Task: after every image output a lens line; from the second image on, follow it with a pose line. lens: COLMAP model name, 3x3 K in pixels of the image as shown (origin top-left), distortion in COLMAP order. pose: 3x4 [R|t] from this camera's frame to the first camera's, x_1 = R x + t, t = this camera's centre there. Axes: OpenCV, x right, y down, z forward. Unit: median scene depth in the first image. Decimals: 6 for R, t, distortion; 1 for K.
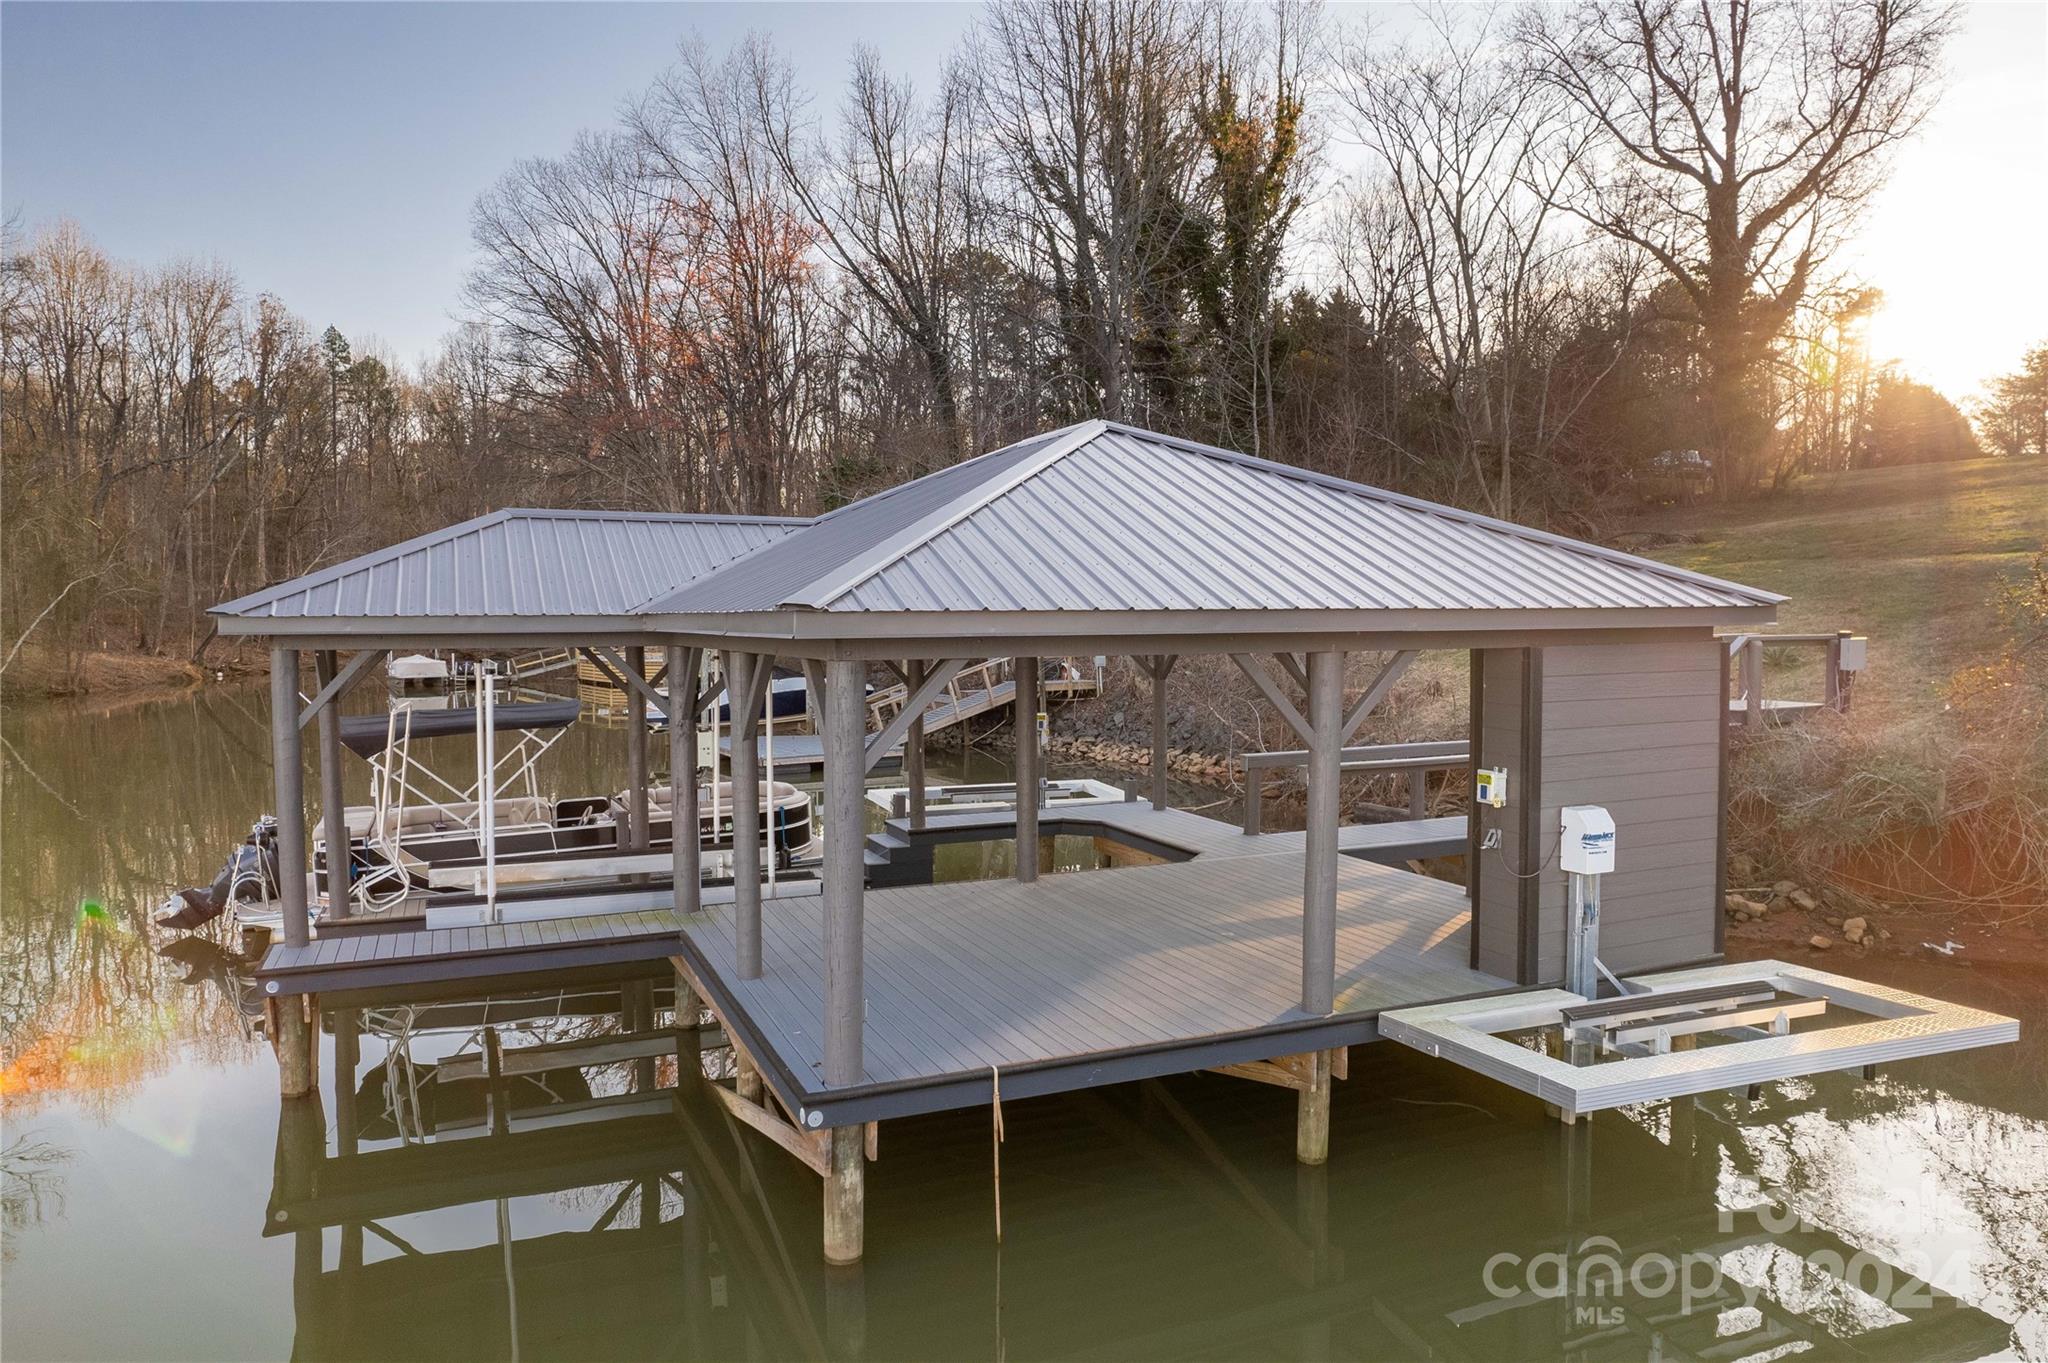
lens RADIAL K [[1325.1, 0, 1023.2], [0, 1325.1, 691.3], [0, 0, 1]] dist [-0.080994, 0.080974]
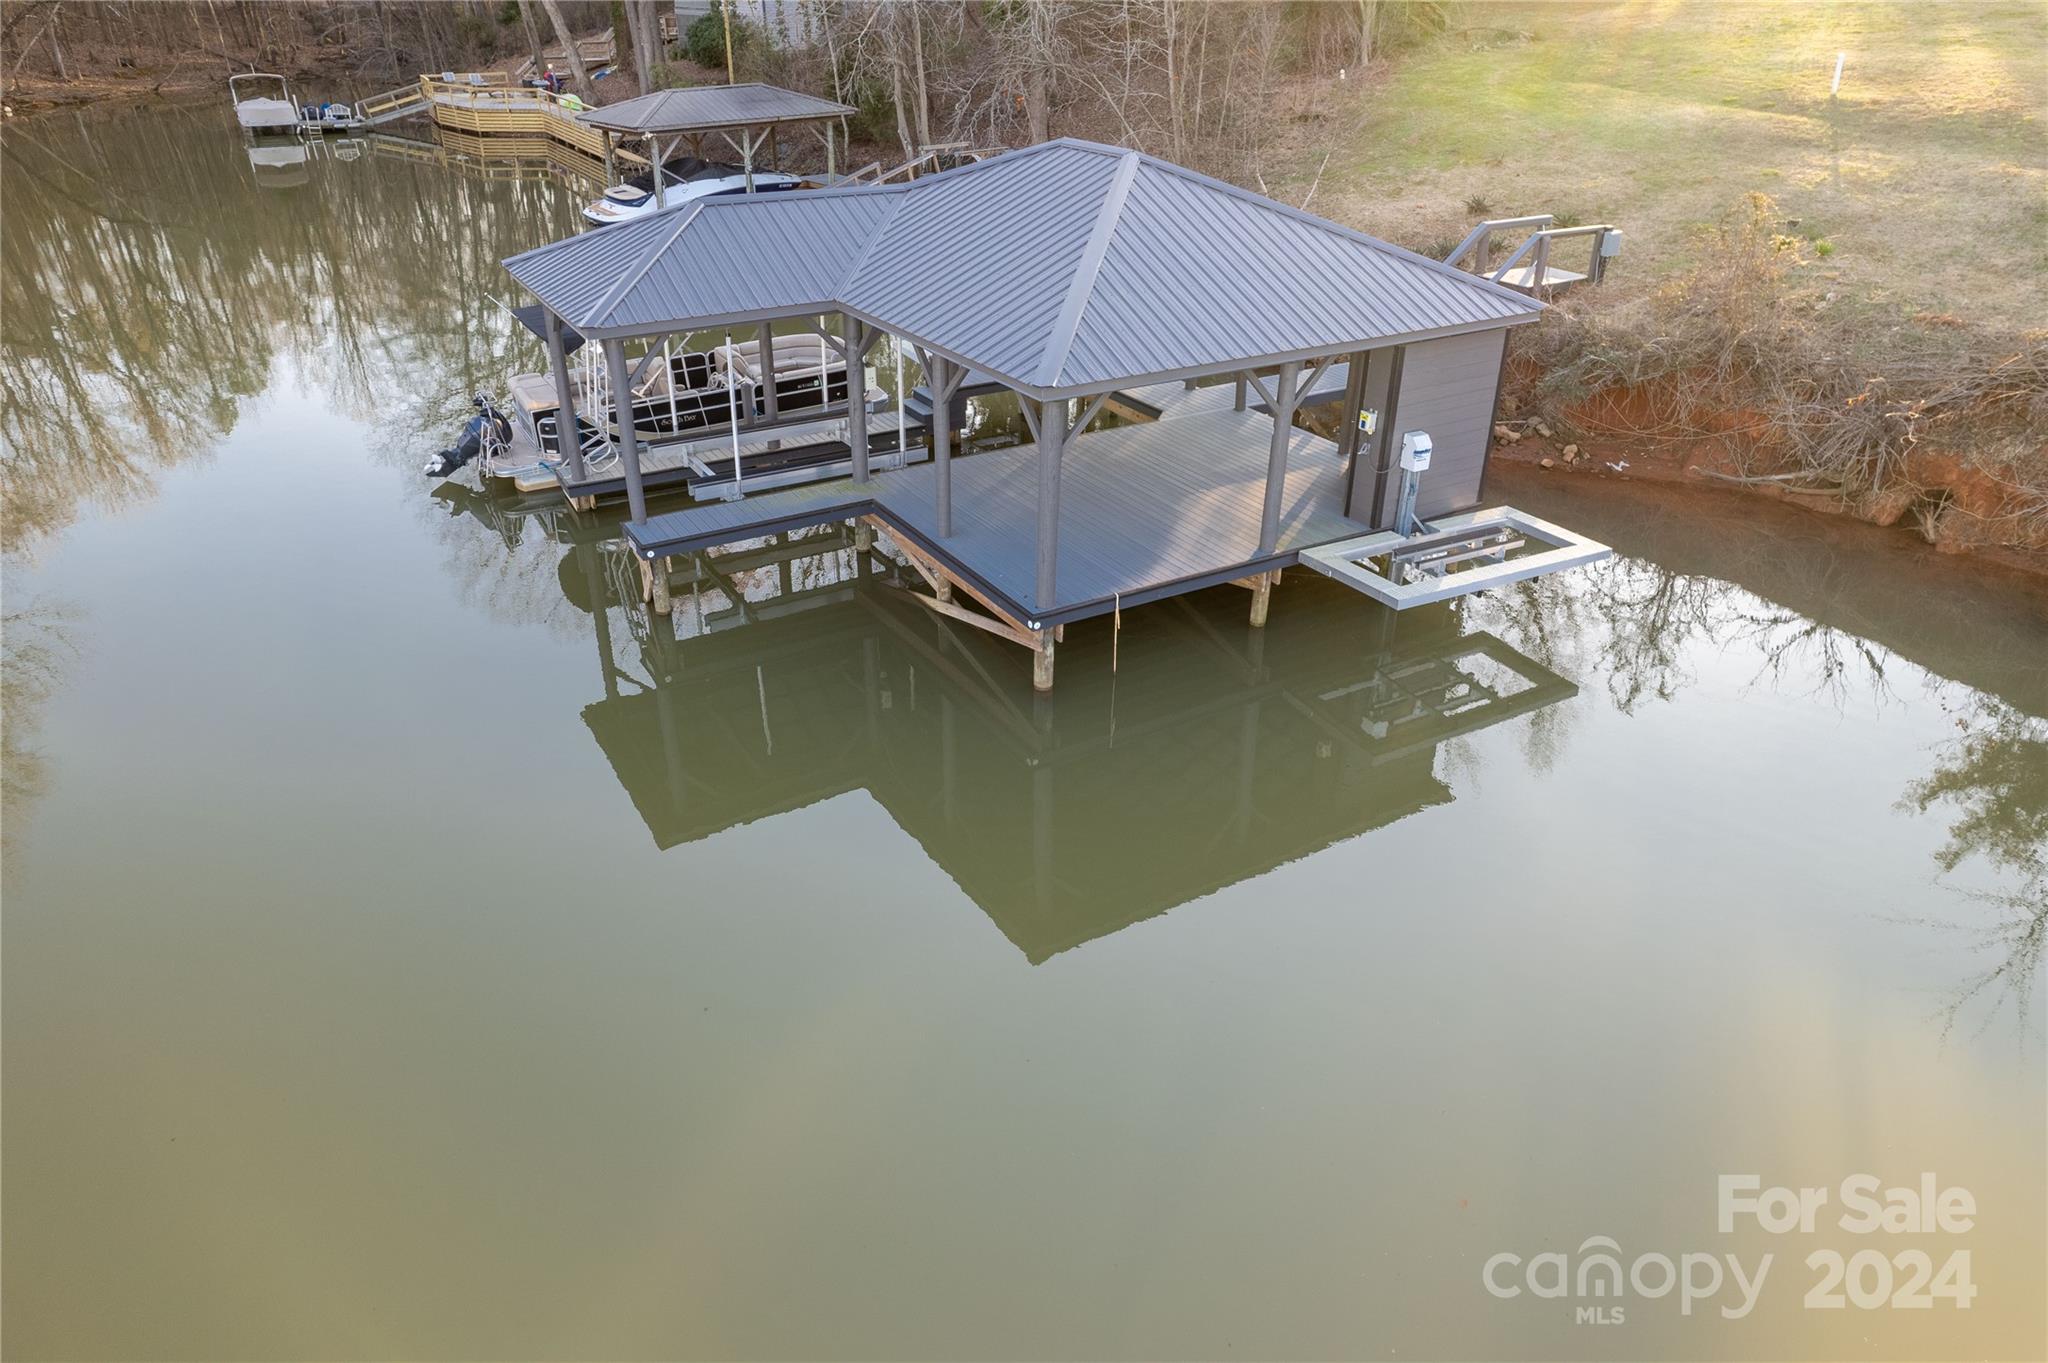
lens RADIAL K [[1320.3, 0, 1024.0], [0, 1320.3, 681.5], [0, 0, 1]] dist [-0.078812, 0.078864]
pose [[0.990610, -0.050780, 0.126935, -0.349760], [-0.008949, 0.902385, 0.430837, -0.374165], [-0.136422, -0.427928, 0.893458, -0.673023]]
